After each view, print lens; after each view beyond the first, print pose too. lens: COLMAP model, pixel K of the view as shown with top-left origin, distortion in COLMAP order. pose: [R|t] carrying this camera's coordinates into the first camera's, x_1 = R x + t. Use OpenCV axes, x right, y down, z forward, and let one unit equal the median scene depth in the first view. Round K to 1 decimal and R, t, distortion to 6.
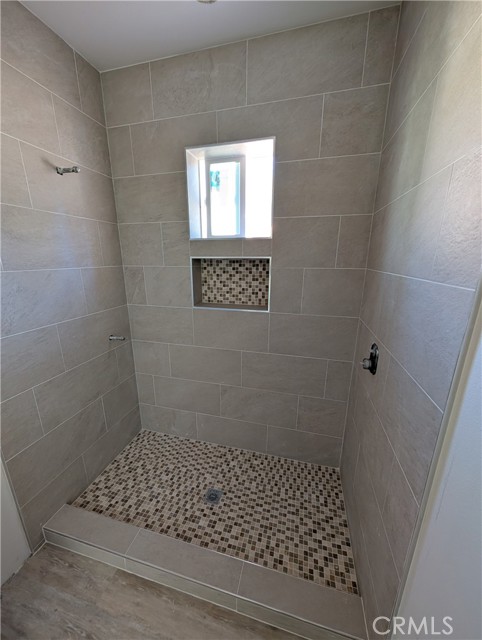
lens RADIAL K [[242.6, 0, 236.2], [0, 242.6, 316.3], [0, 0, 1]] dist [-0.002882, 0.001104]
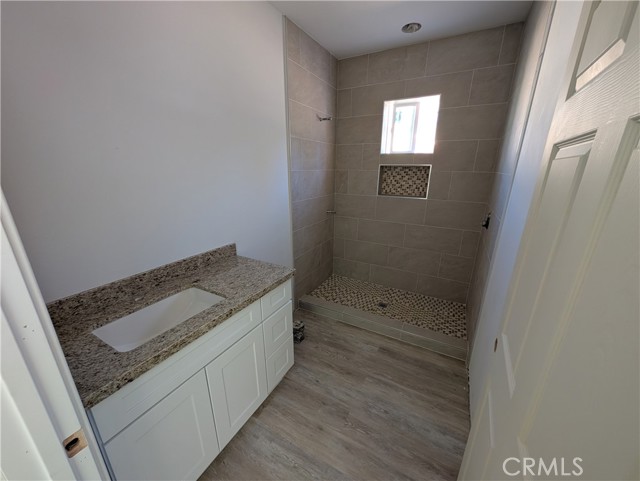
lens RADIAL K [[242.6, 0, 320.1], [0, 242.6, 239.6], [0, 0, 1]] dist [-0.002882, 0.001104]
pose [[0.971864, 0.073587, -0.223752, -0.172492], [-0.061160, 0.996202, 0.061981, 0.192196], [0.227463, -0.046552, 0.972673, -0.745178]]
